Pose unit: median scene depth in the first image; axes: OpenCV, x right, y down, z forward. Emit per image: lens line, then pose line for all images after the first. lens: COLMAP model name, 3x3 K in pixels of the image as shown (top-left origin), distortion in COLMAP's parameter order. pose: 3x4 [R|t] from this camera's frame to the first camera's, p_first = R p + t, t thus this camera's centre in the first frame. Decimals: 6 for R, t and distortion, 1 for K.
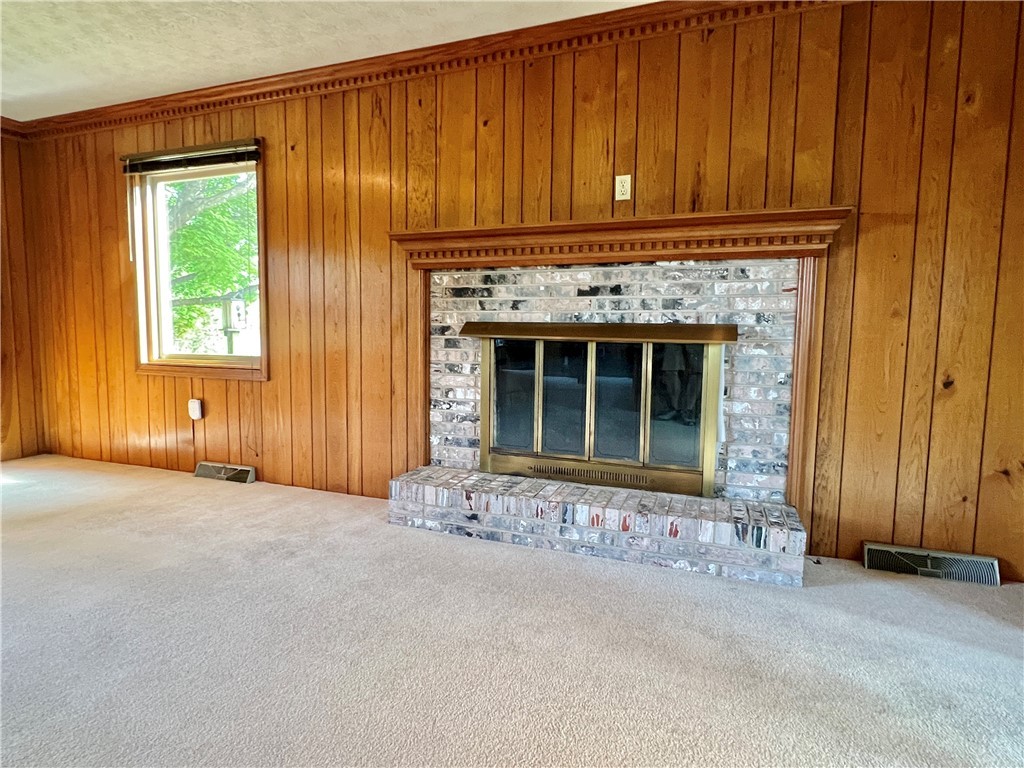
lens RADIAL K [[555.0, 0, 512.0], [0, 555.0, 384.0], [0, 0, 1]] dist [-0.003405, -0.000456]
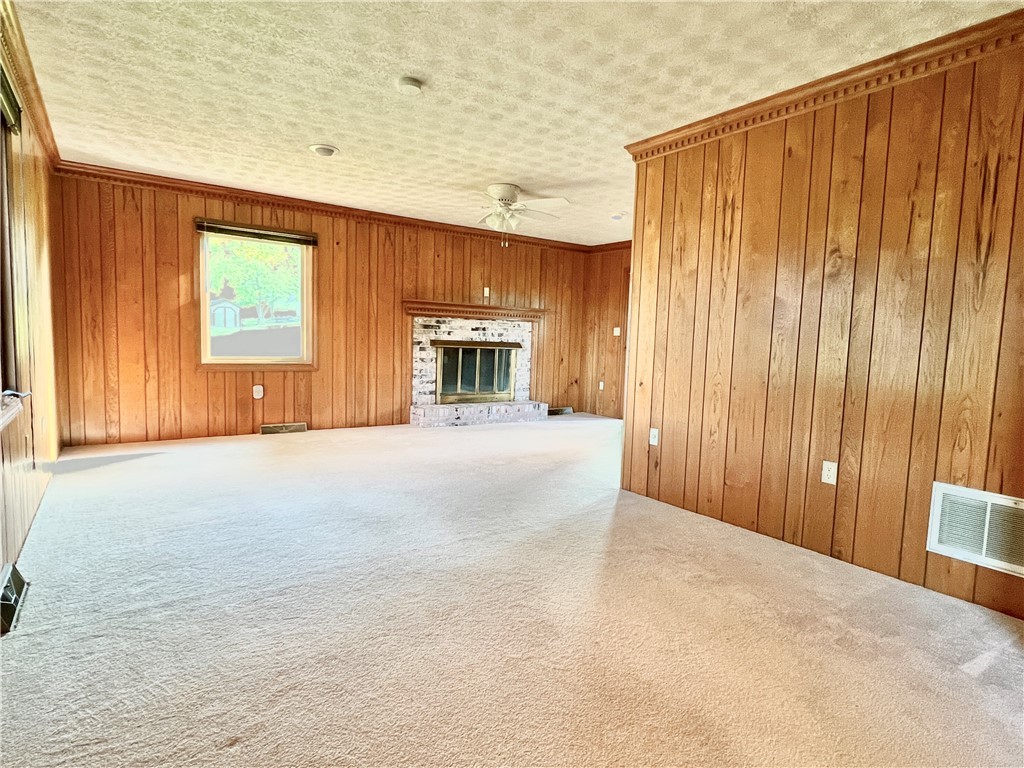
lens RADIAL K [[555.0, 0, 512.0], [0, 555.0, 384.0], [0, 0, 1]] dist [-0.003405, -0.000456]
pose [[0.560816, -0.064412, 0.825431, -1.828256], [0.043396, 0.997886, 0.048385, -0.025822], [-0.826803, 0.008685, 0.562425, -0.577888]]
